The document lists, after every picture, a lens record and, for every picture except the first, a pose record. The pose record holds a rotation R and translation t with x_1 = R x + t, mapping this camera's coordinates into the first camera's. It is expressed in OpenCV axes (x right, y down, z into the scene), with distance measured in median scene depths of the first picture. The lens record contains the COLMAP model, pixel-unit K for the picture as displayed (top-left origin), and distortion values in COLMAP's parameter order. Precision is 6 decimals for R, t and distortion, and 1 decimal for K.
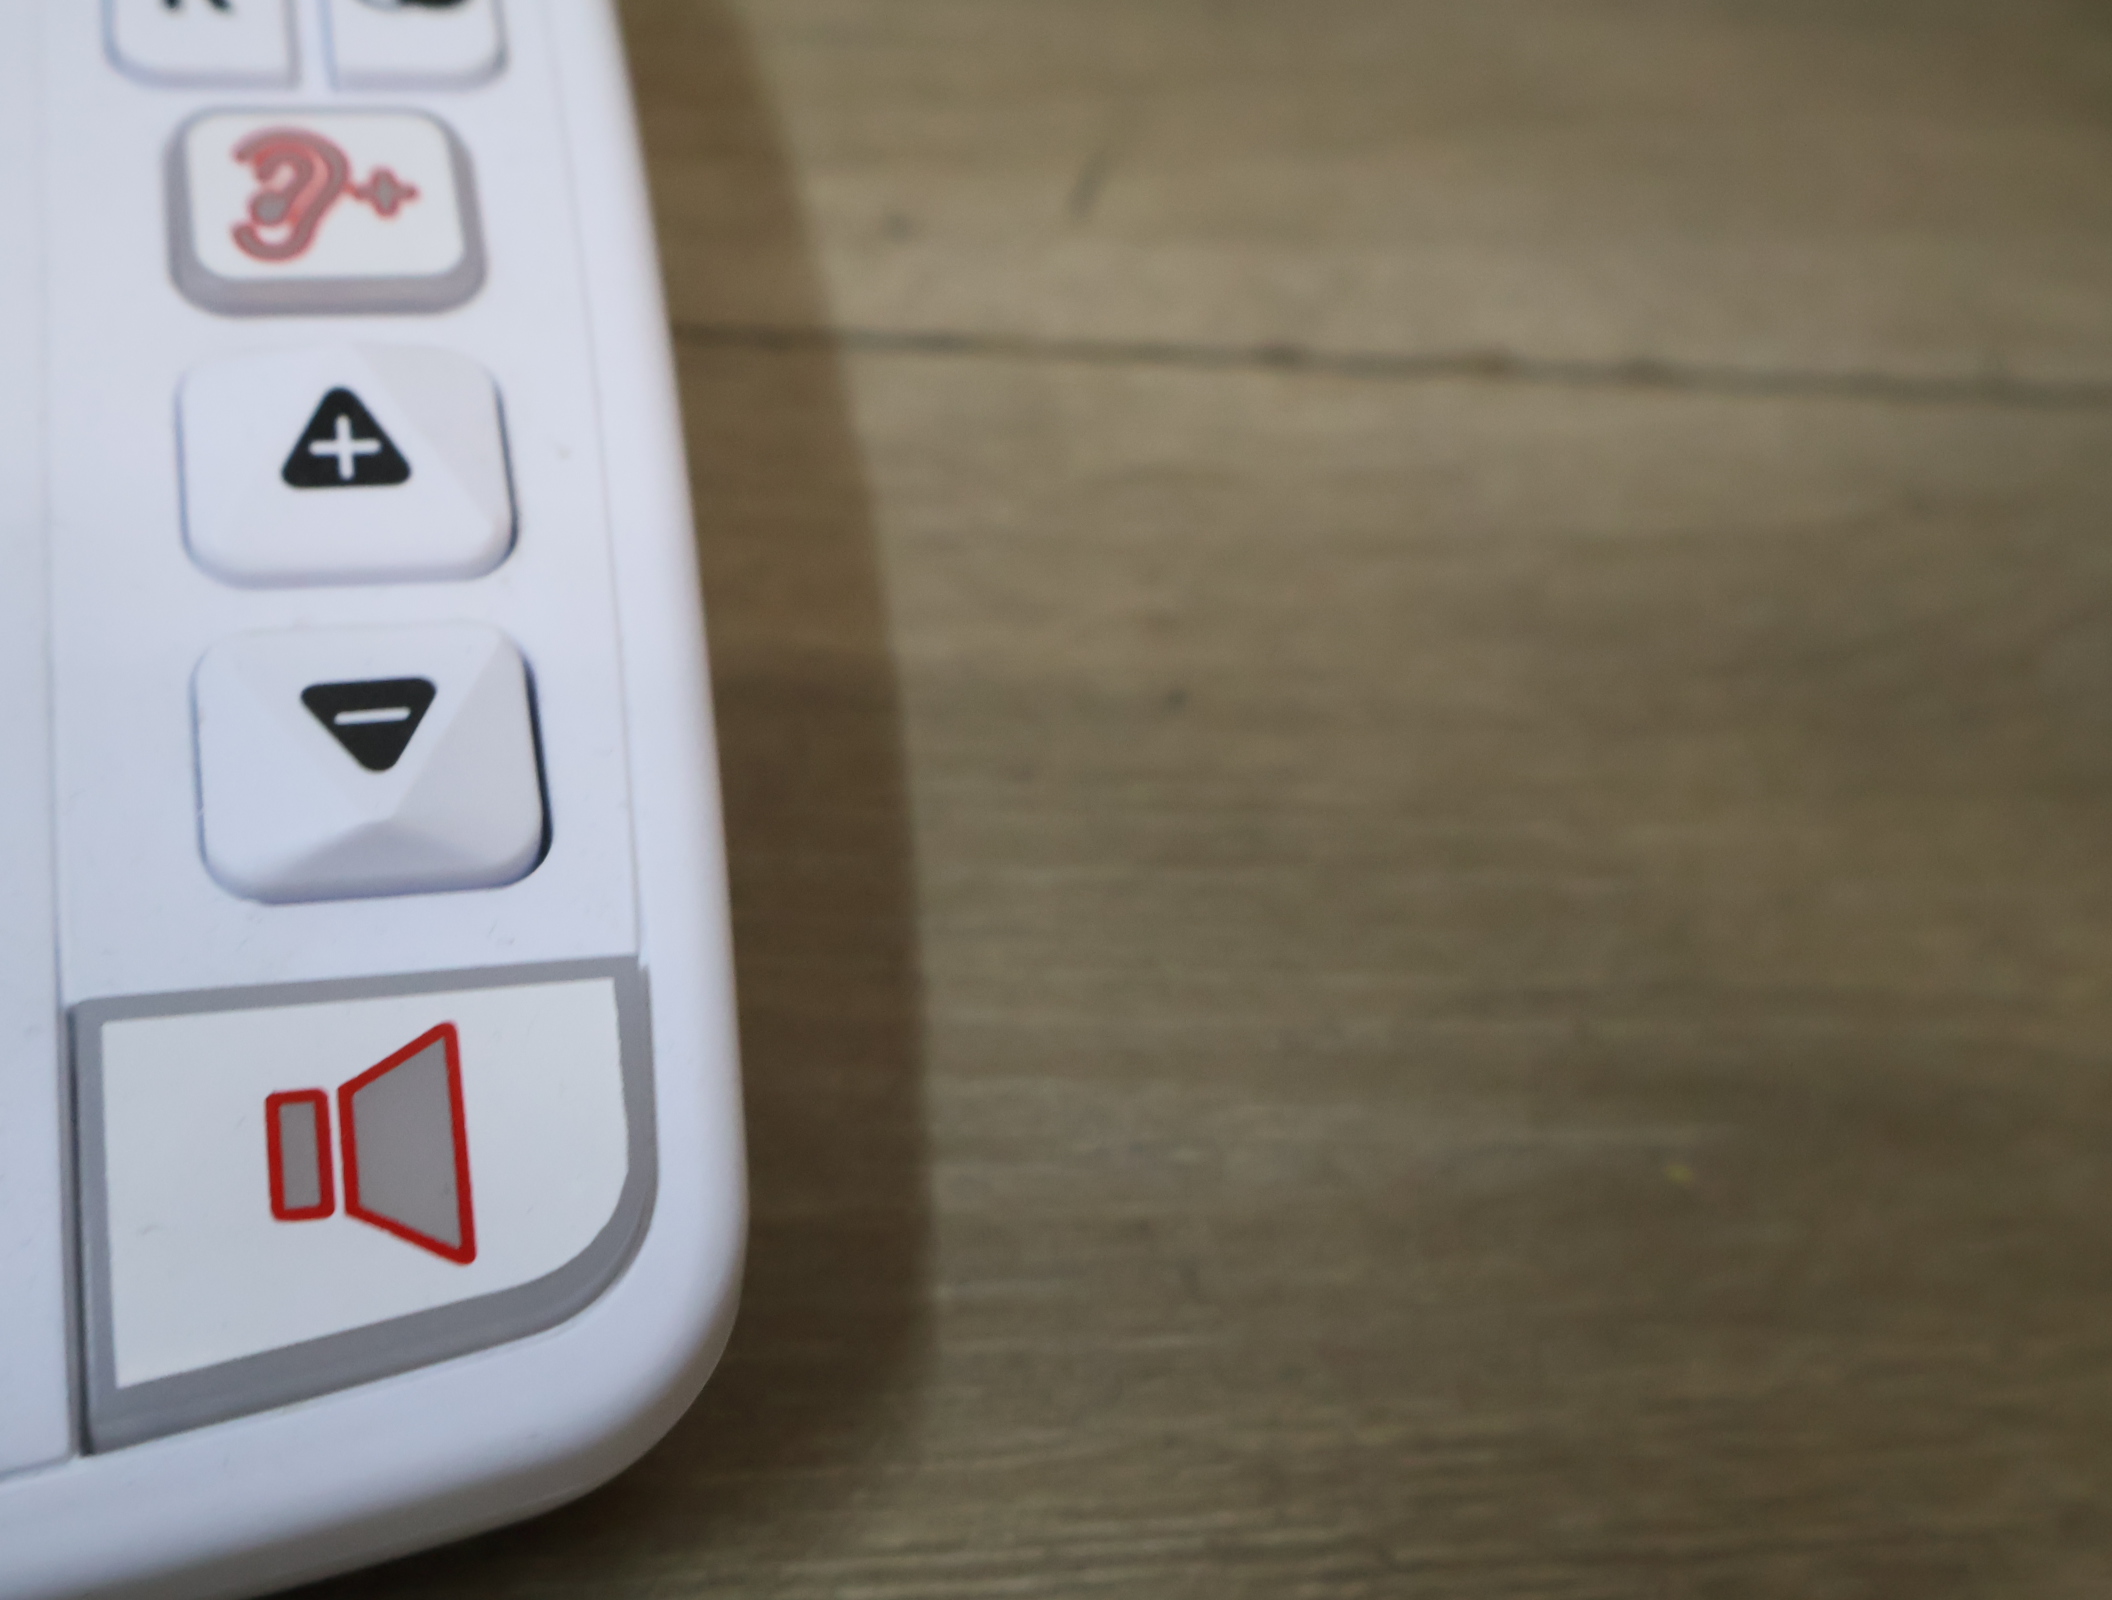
lens RADIAL K [[2497.7, 0, 1087.5], [0, 2497.7, 787.0], [0, 0, 1]] dist [-0.006942, 0.000000]
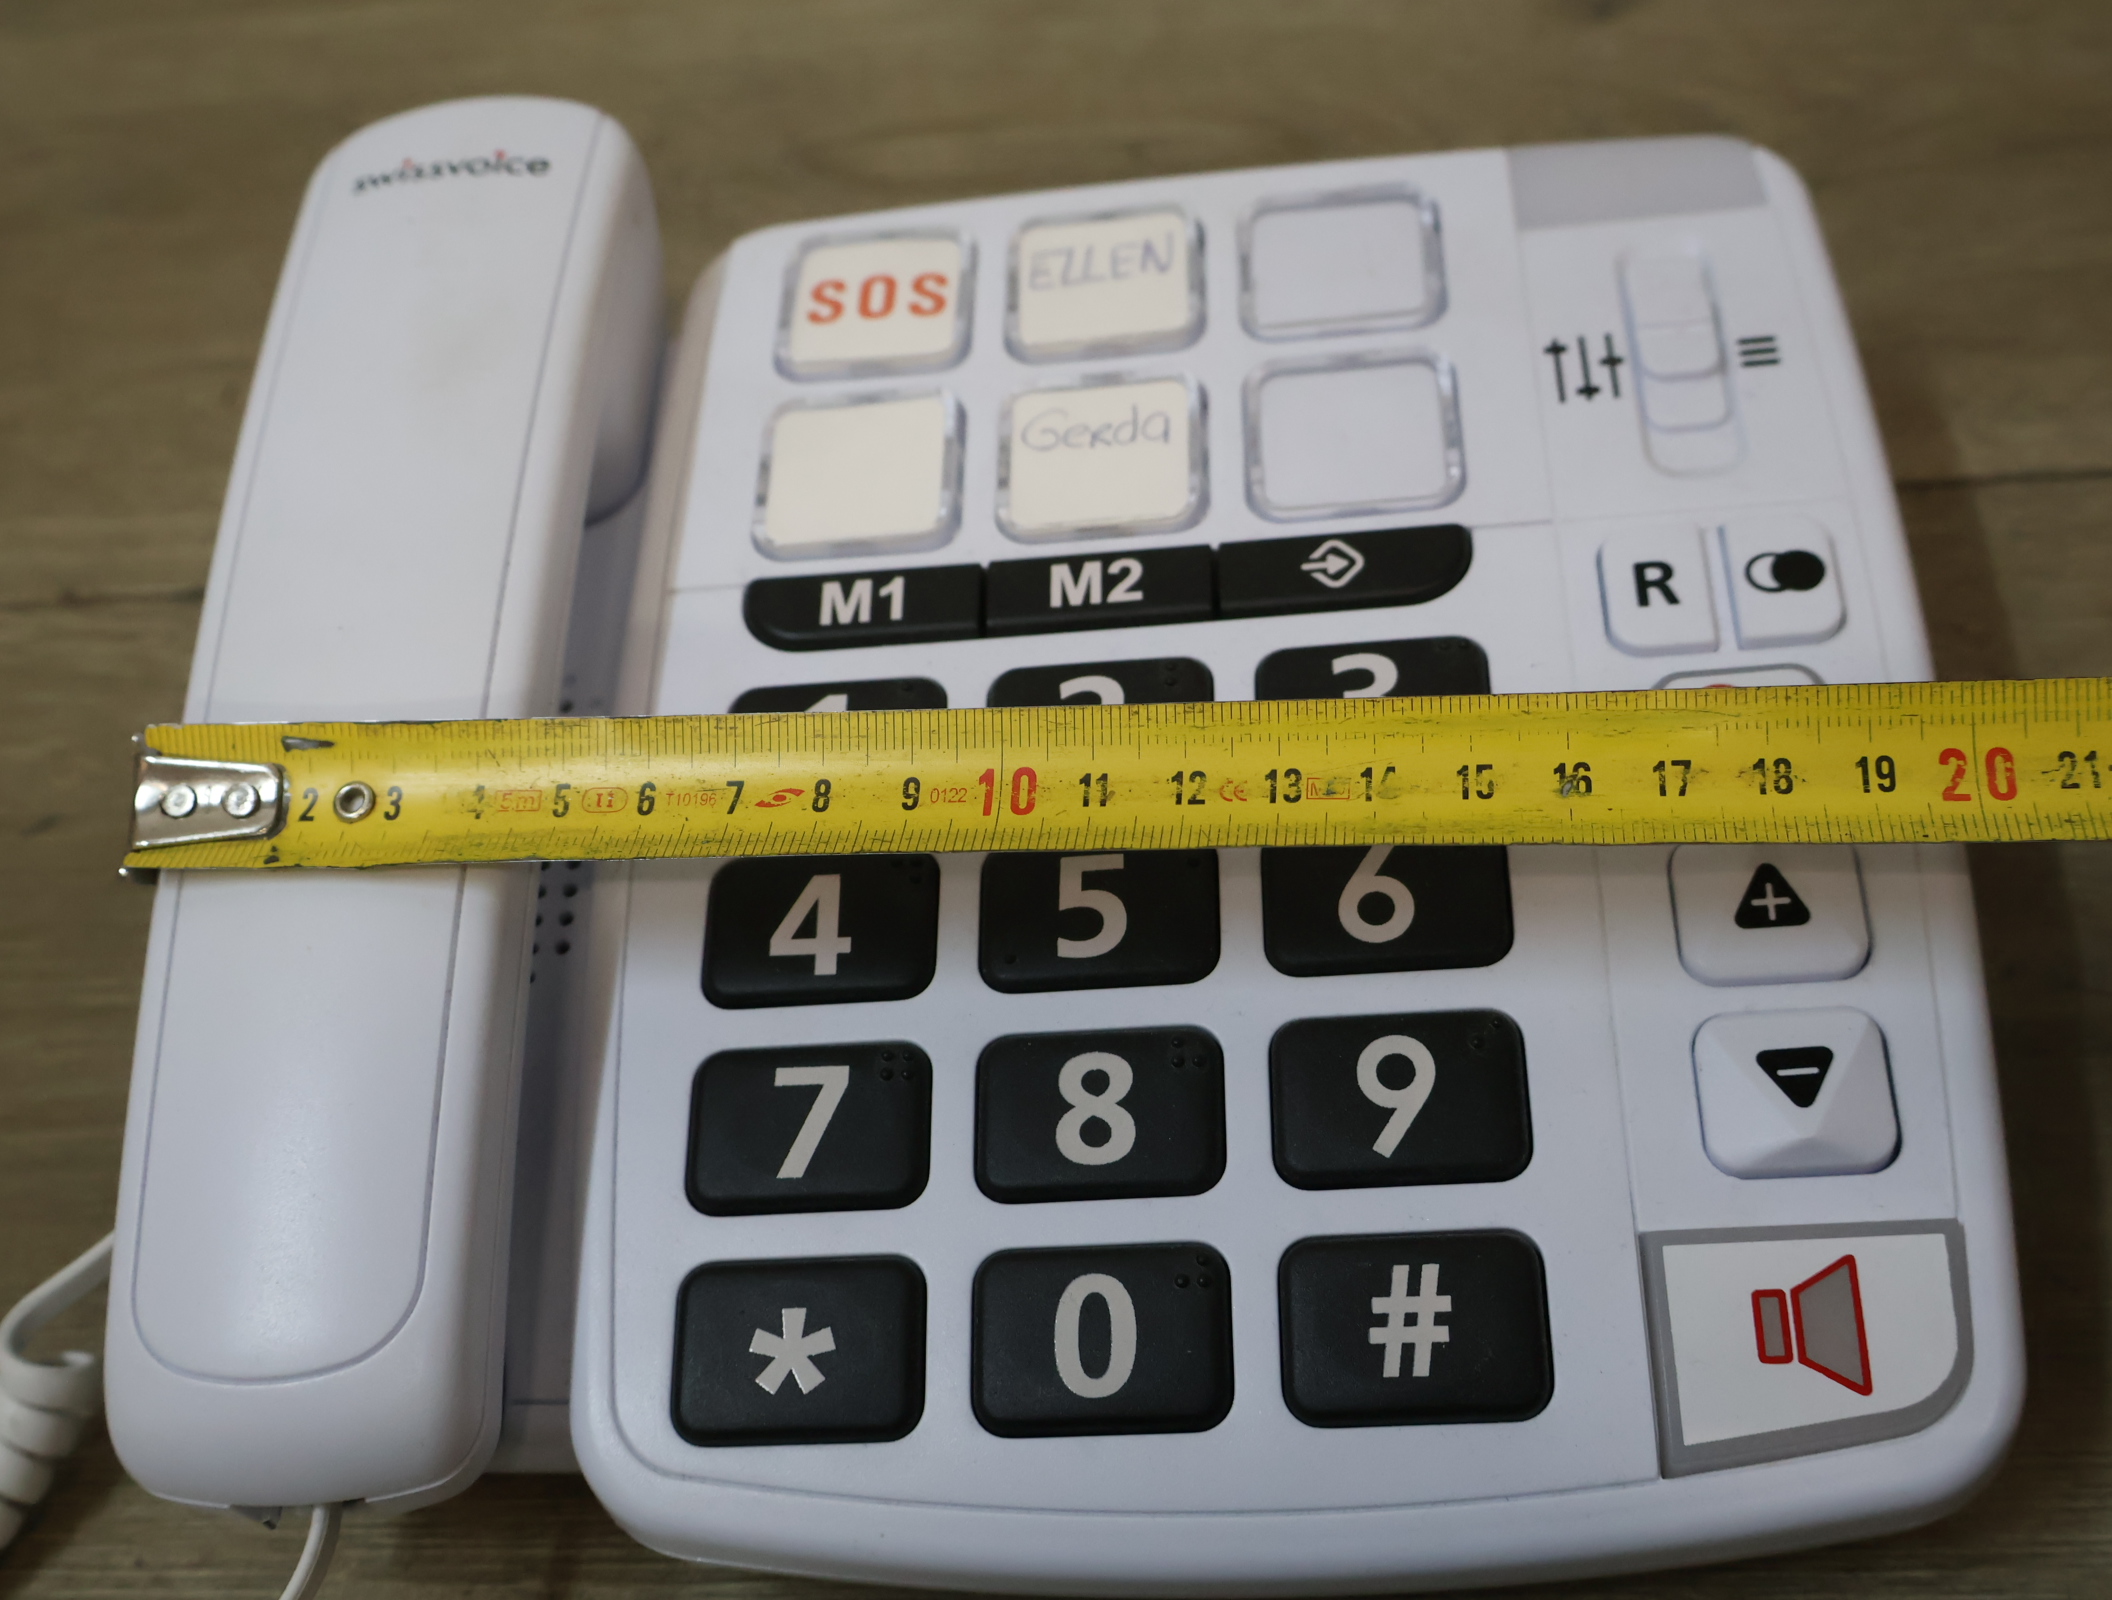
lens RADIAL K [[2497.7, 0, 1068.8], [0, 2497.7, 814.5], [0, 0, 1]] dist [-0.006942, 0.000000]
pose [[0.905607, 0.004825, -0.424090, -0.007978], [0.006722, 0.999646, 0.025726, -0.256309], [0.424064, -0.026149, 0.905255, -0.795766]]
